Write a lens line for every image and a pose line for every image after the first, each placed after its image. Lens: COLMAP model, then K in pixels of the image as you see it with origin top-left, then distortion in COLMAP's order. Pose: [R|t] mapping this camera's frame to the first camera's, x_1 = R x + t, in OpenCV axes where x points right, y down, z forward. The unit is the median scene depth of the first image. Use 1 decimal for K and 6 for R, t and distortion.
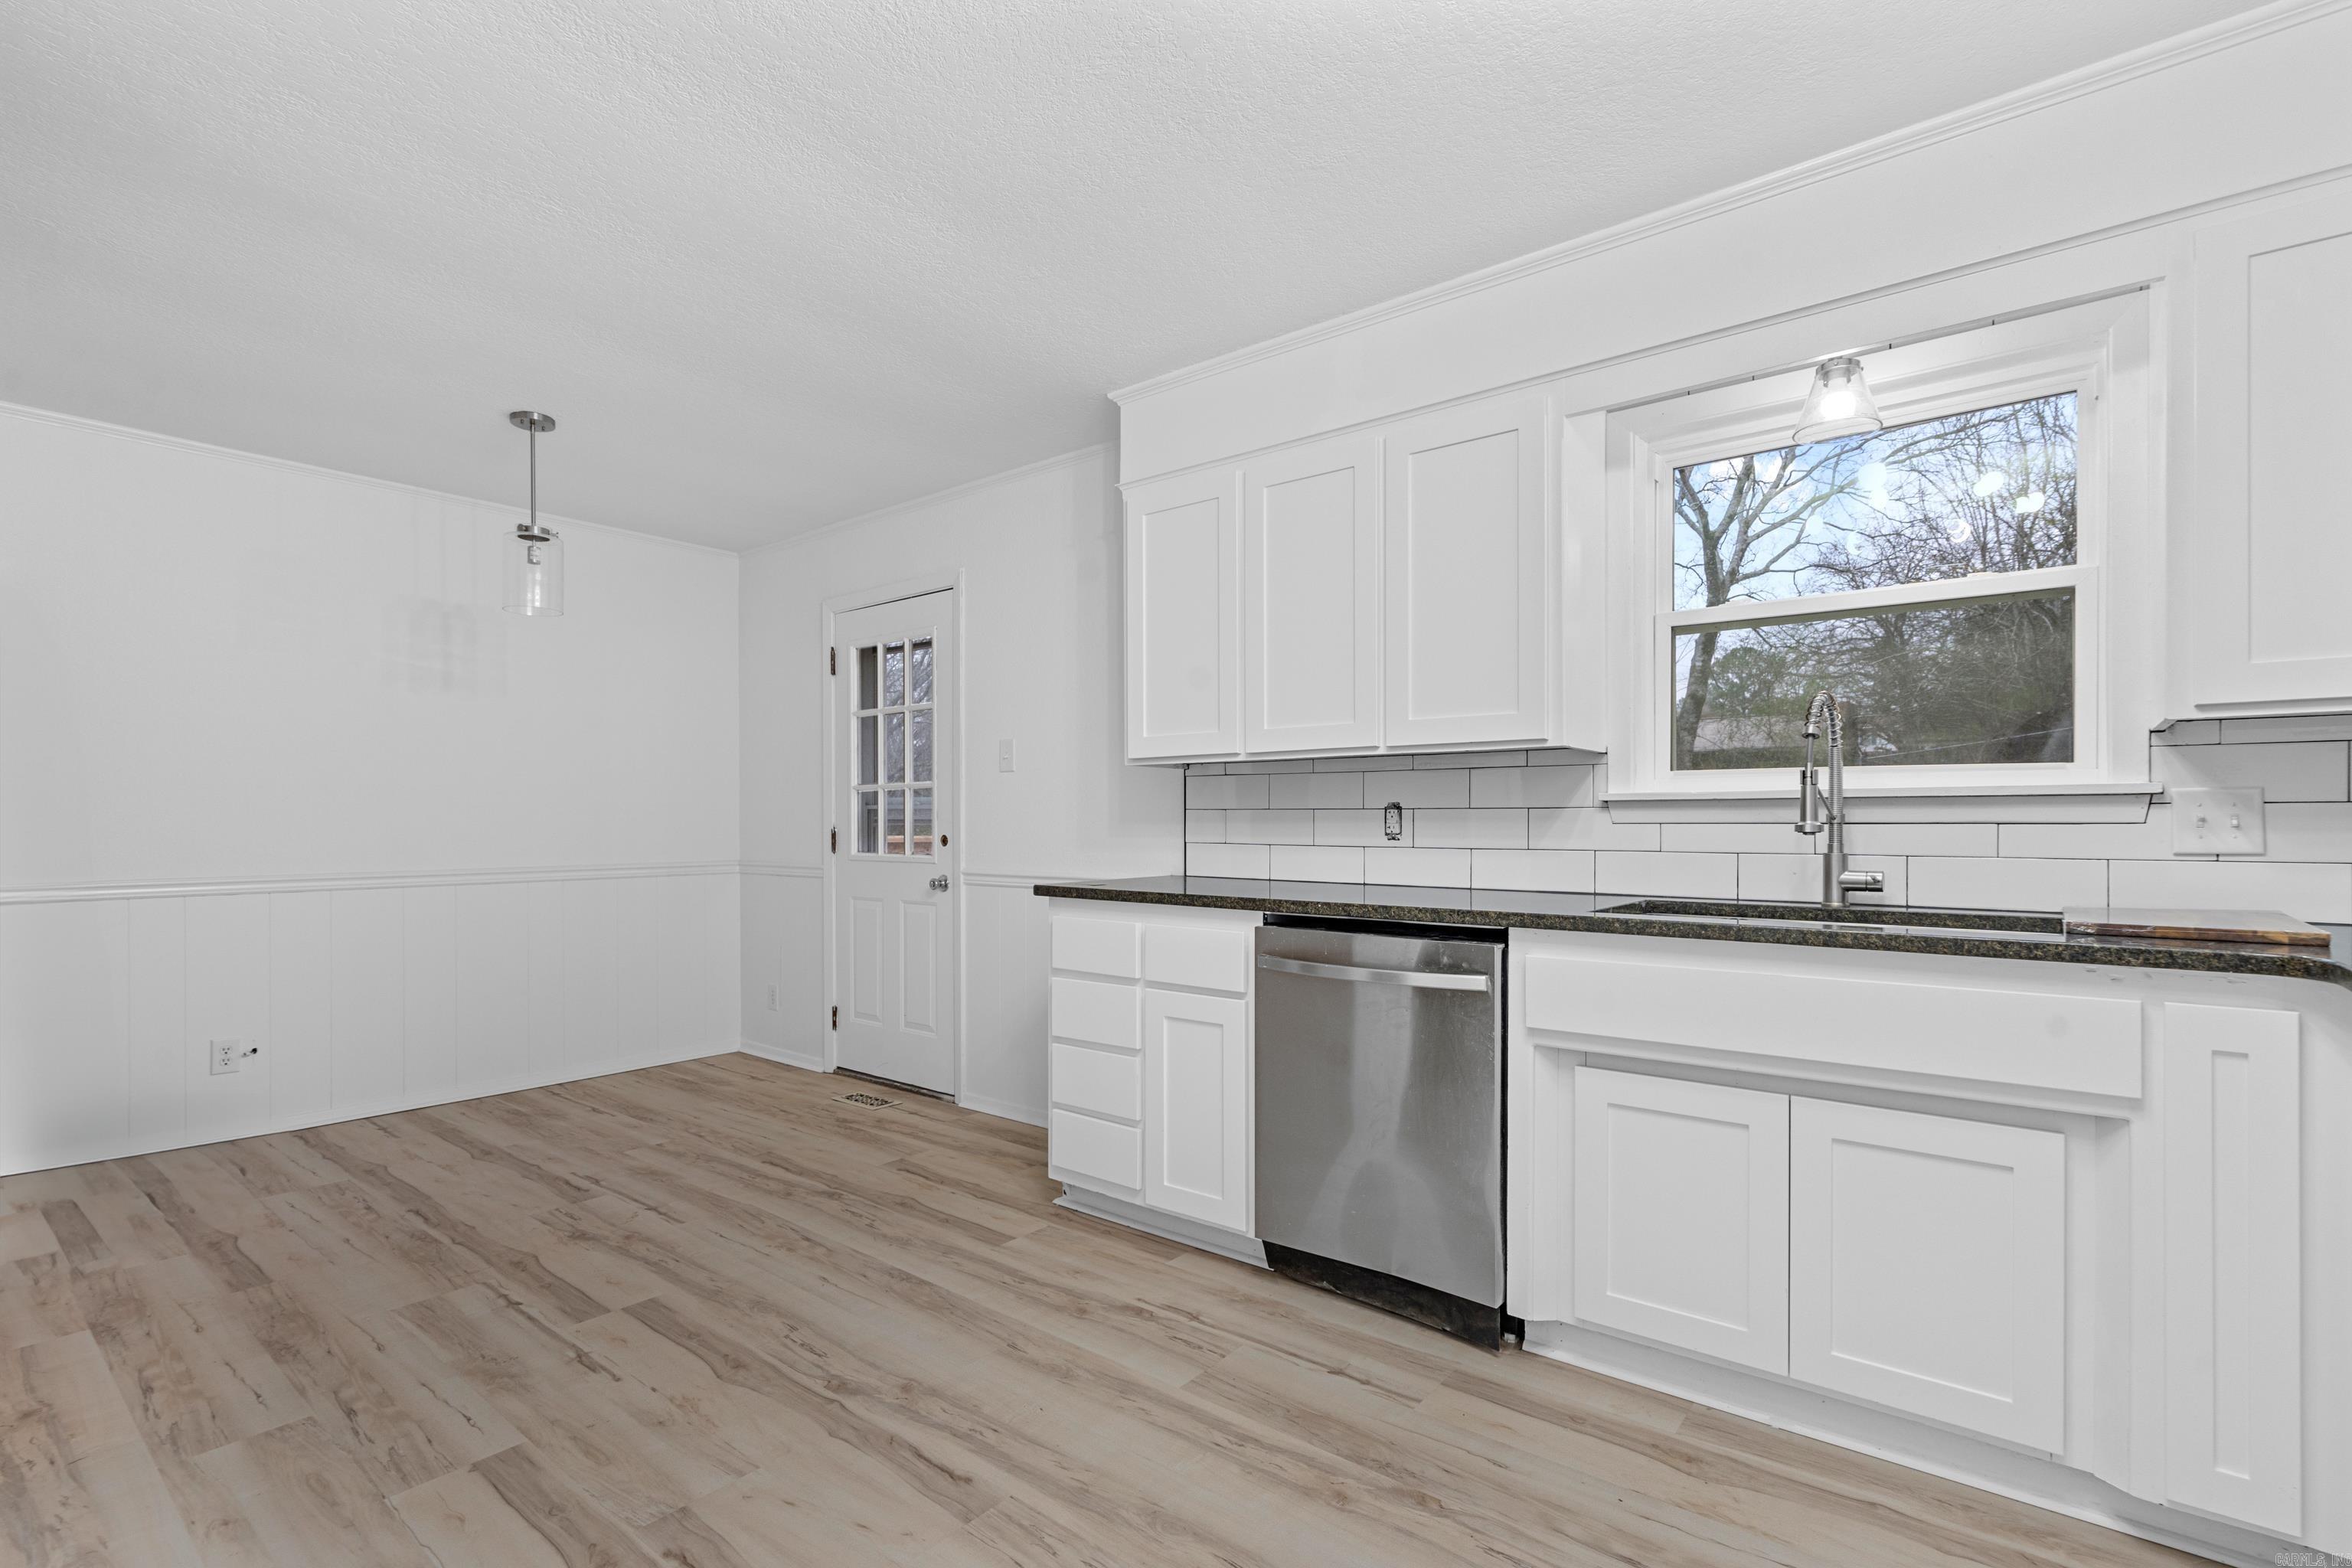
lens RADIAL K [[1072.8, 0, 1179.8], [0, 1072.8, 823.1], [0, 0, 1]] dist [0.003440, -0.000378]
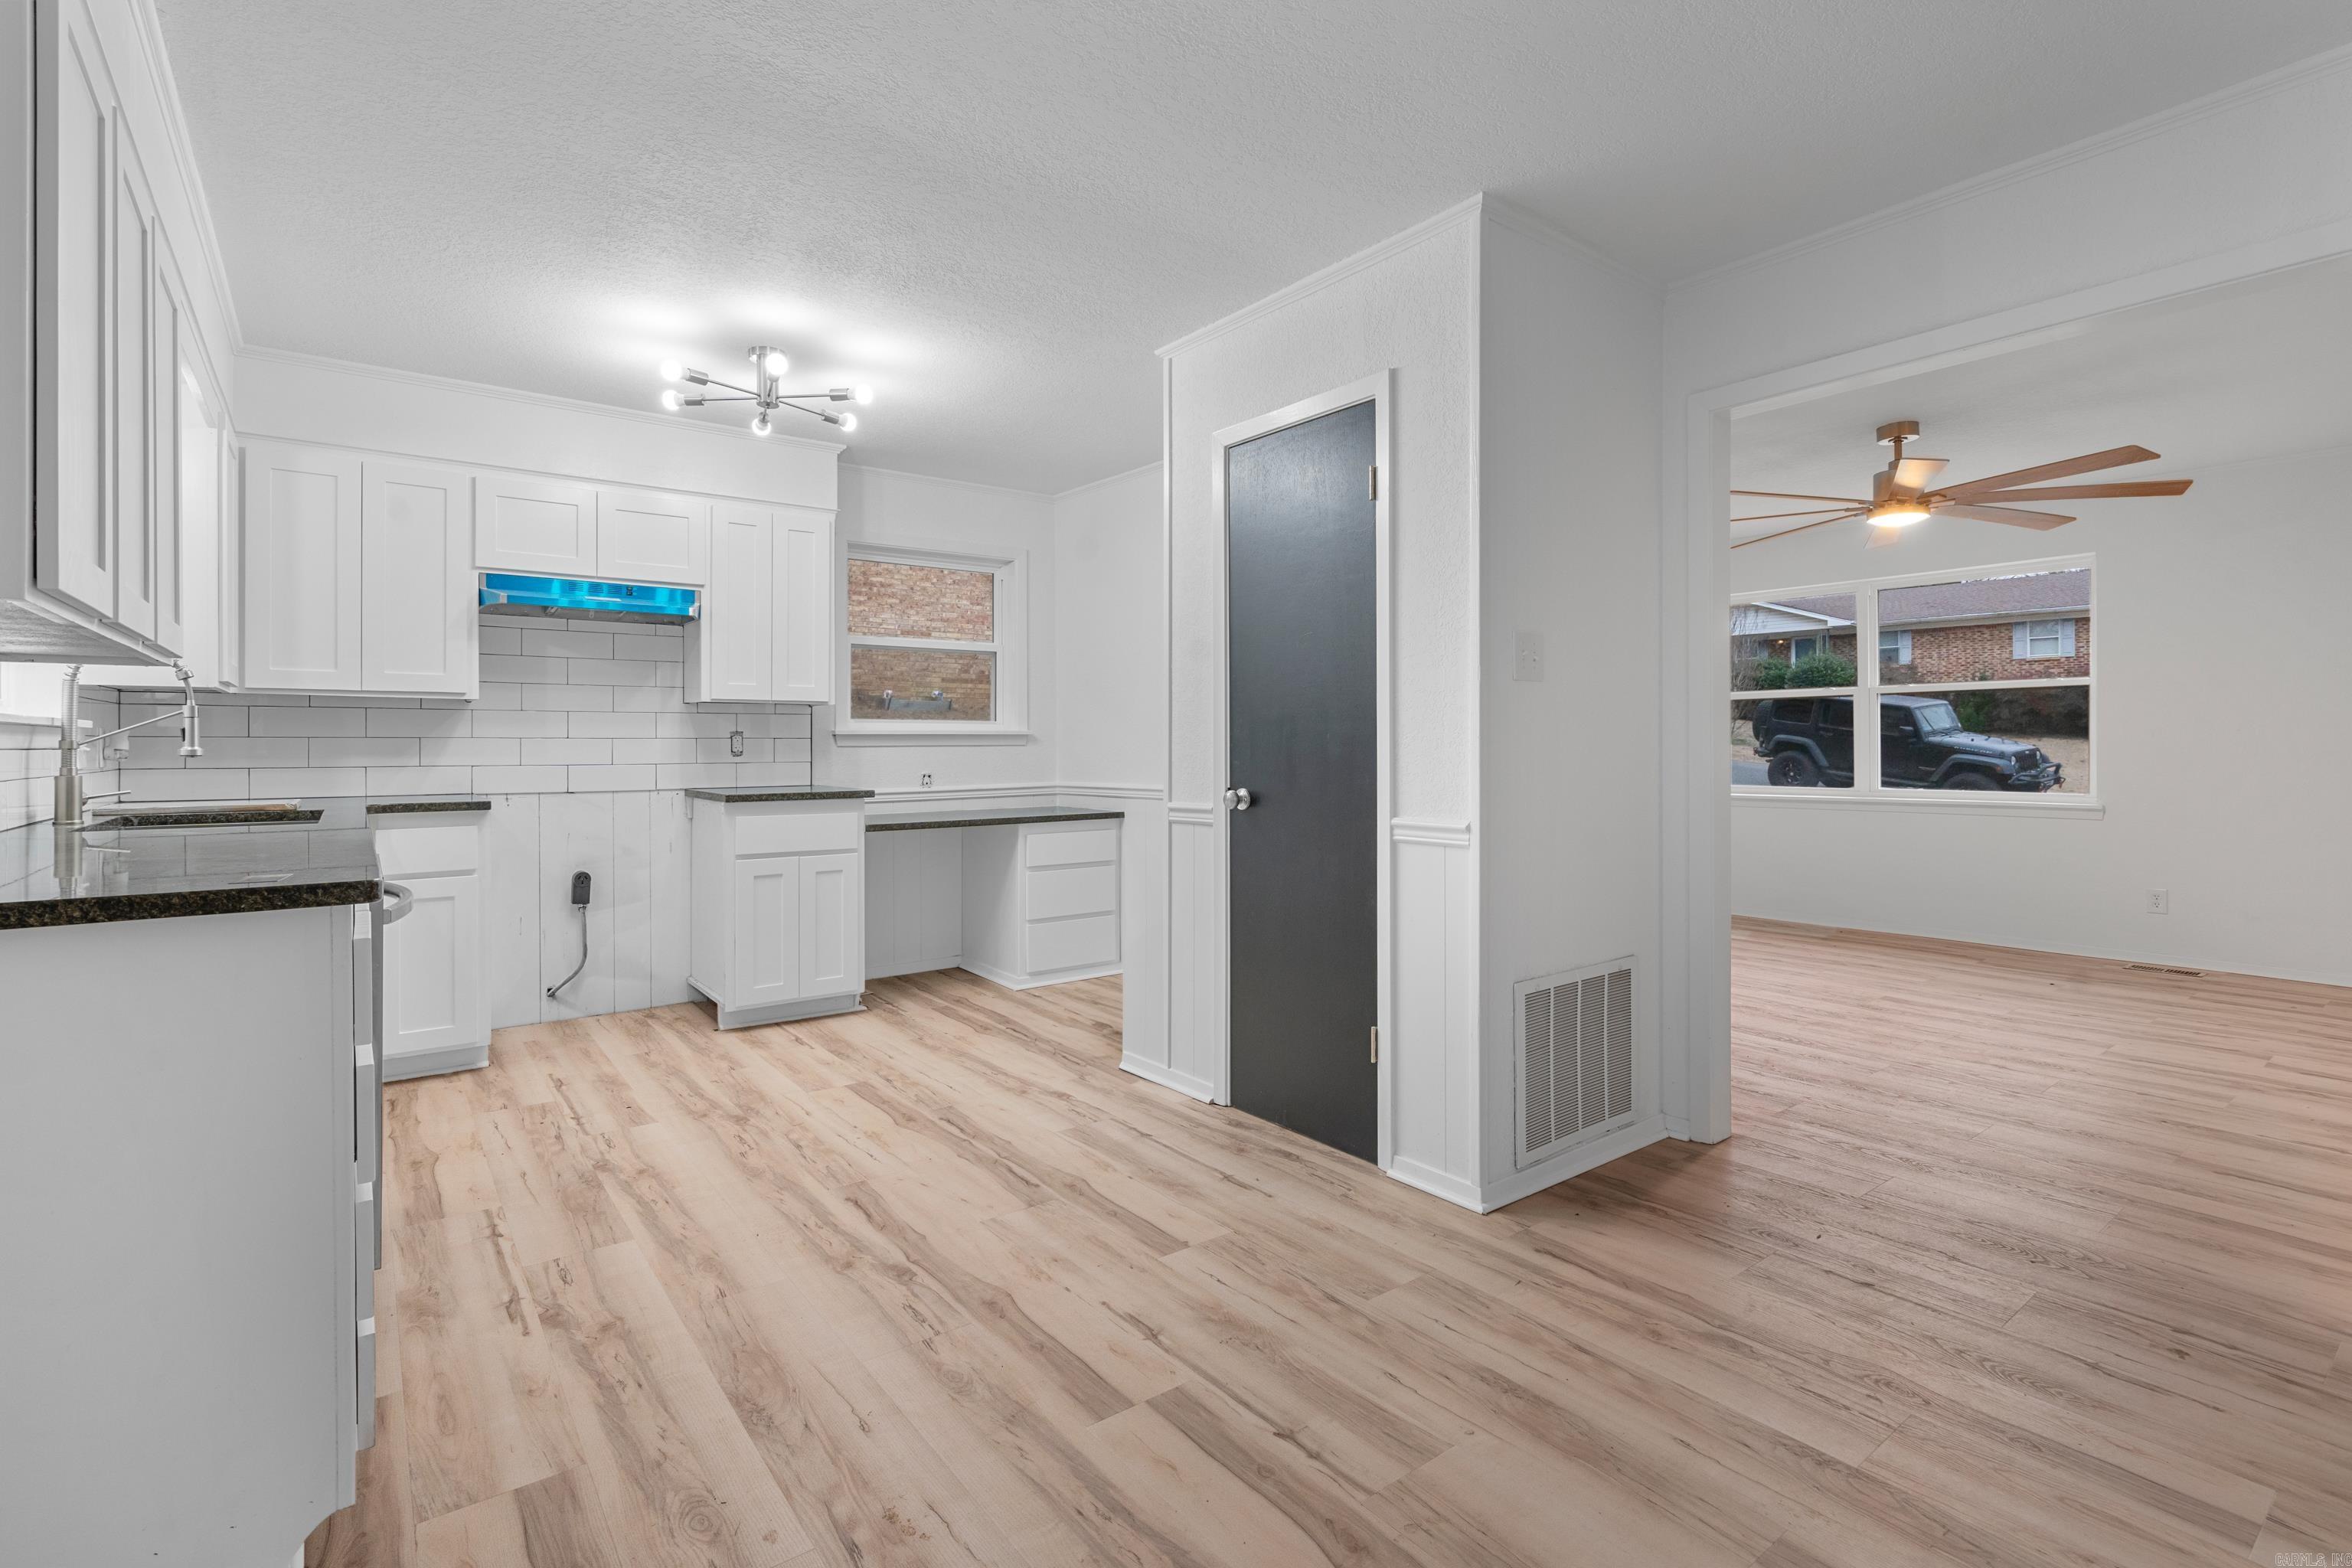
lens RADIAL K [[1088.2, 0, 1176.0], [0, 1088.2, 784.0], [0, 0, 1]] dist [0.002125, -0.000293]
pose [[-0.969343, -0.003585, 0.245686, -0.668019], [0.005133, 0.999380, 0.034835, 0.003425], [-0.245658, 0.035028, -0.968723, 1.556962]]
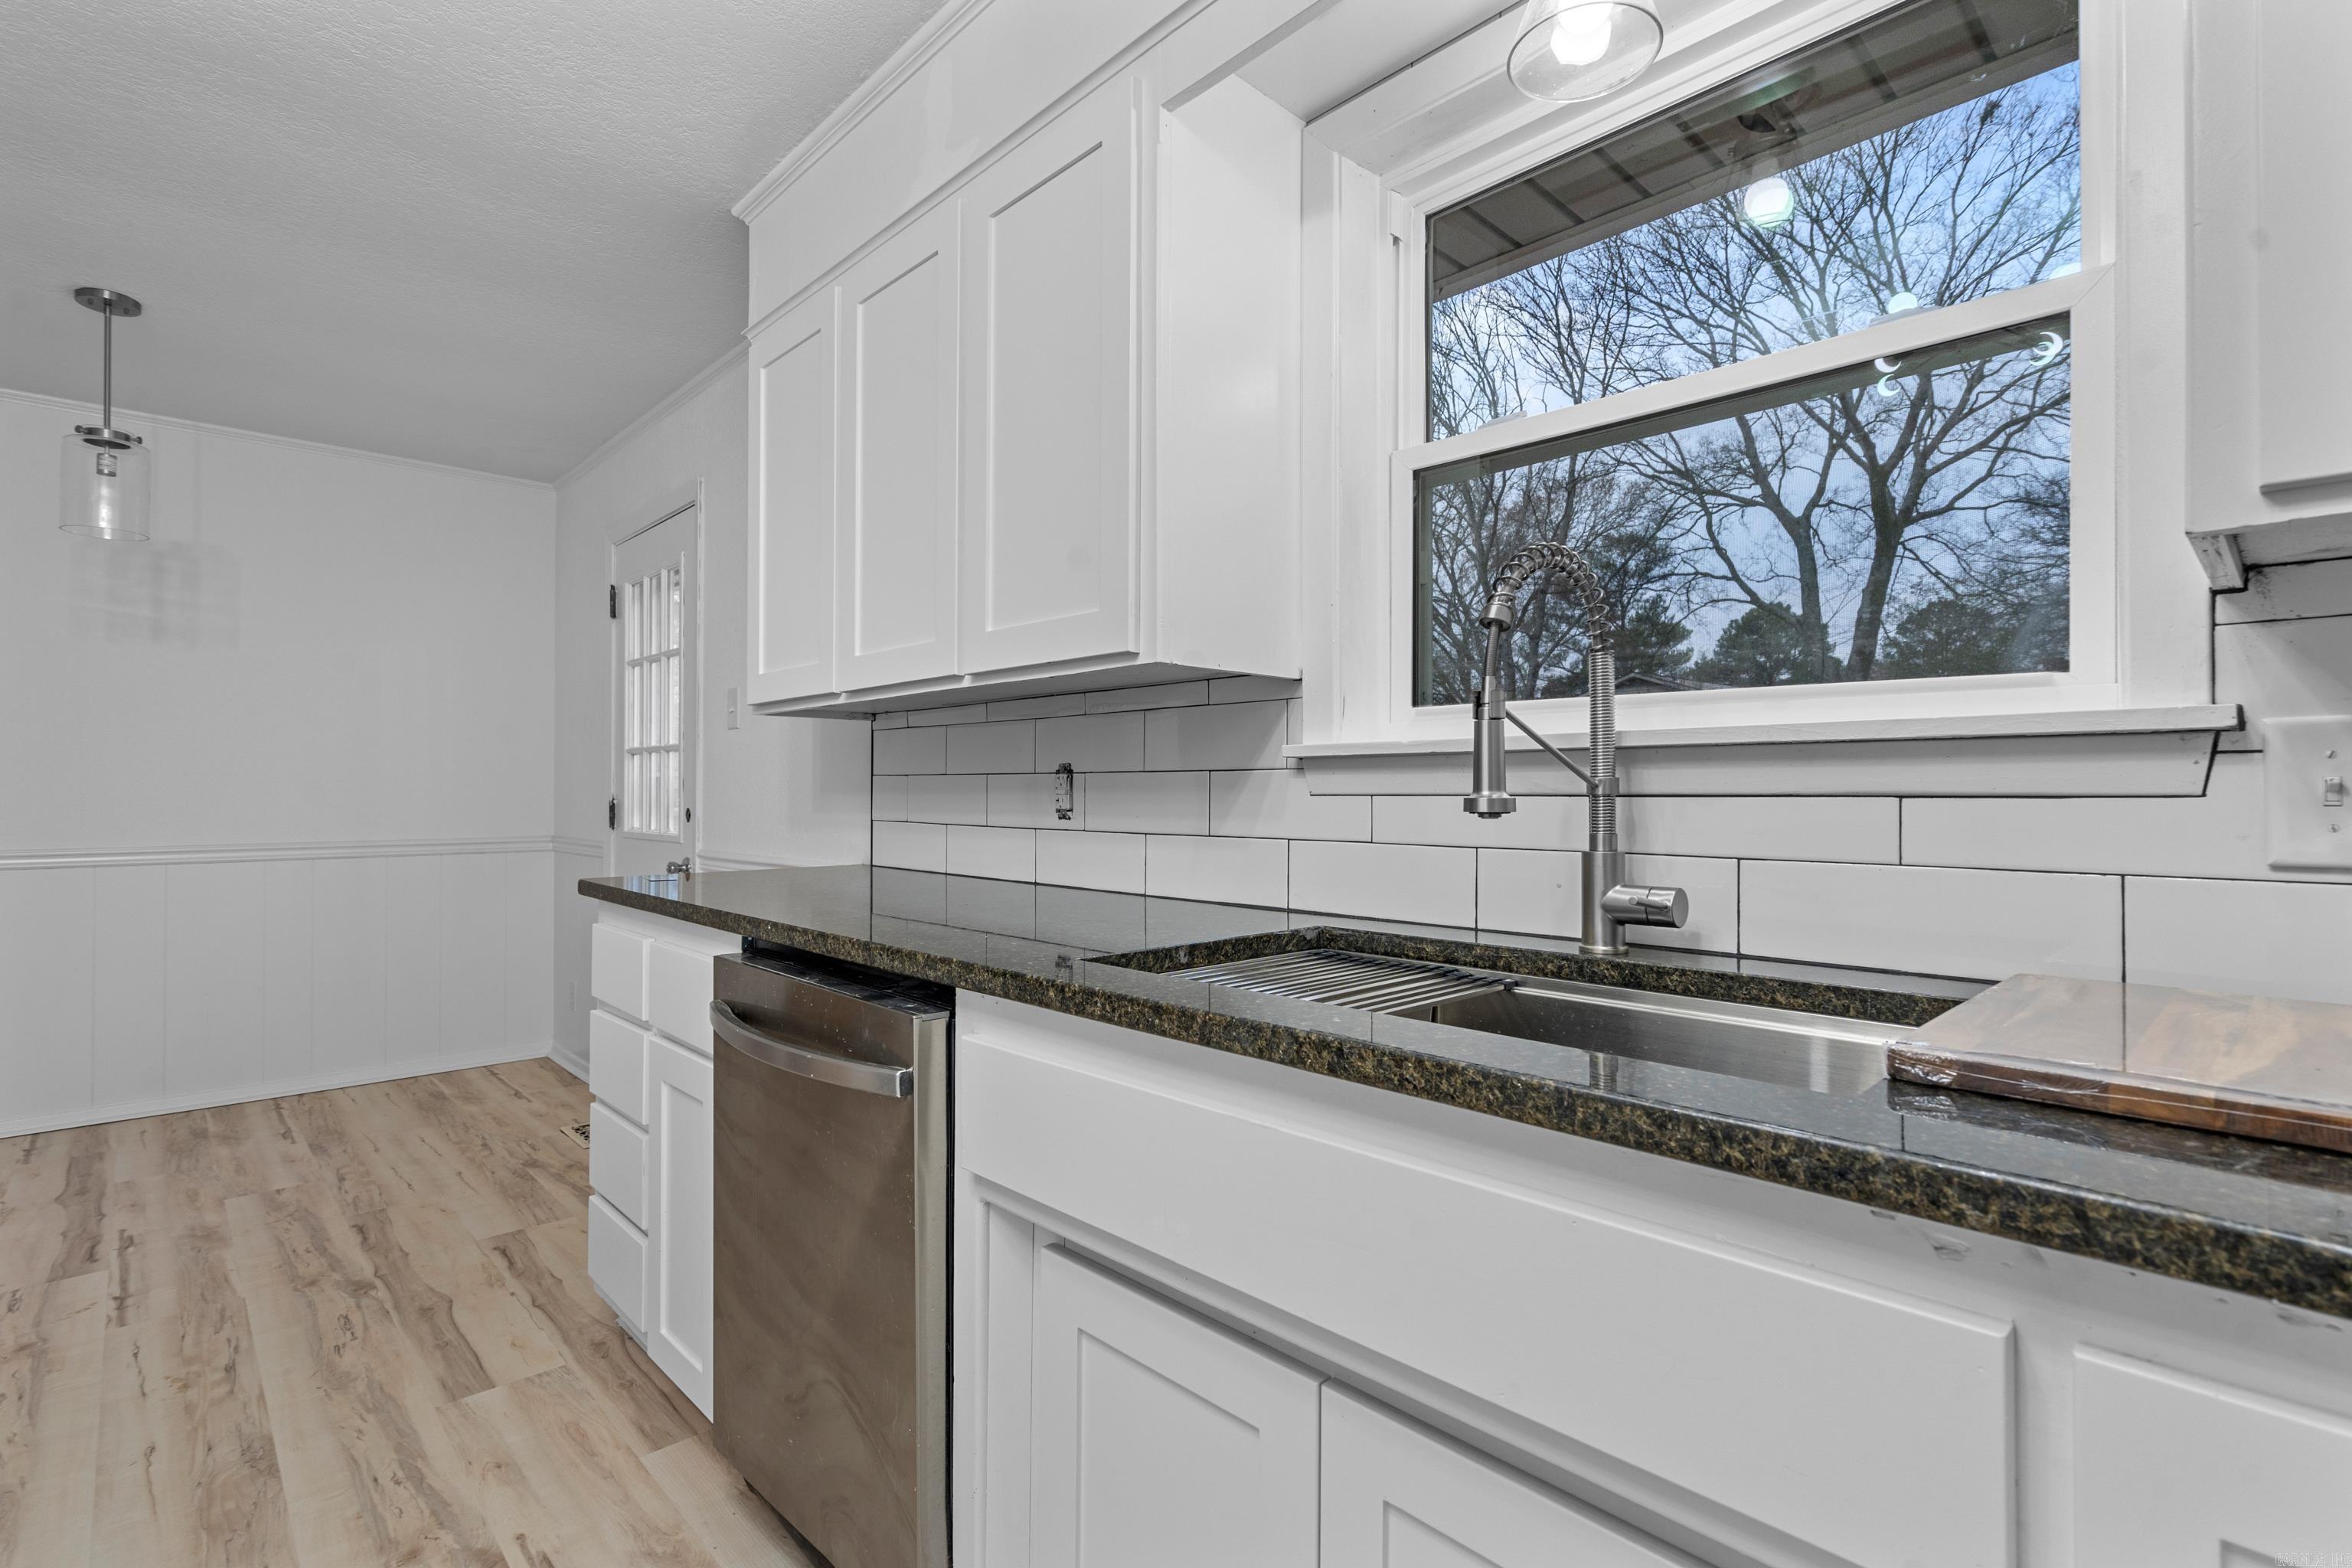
lens RADIAL K [[1088.2, 0, 1176.0], [0, 1088.2, 784.0], [0, 0, 1]] dist [0.002125, -0.000293]
pose [[0.991045, 0.000043, -0.133532, 0.409954], [-0.001358, 0.999951, -0.009762, 0.000074], [0.133525, 0.009856, 0.990996, 0.377705]]
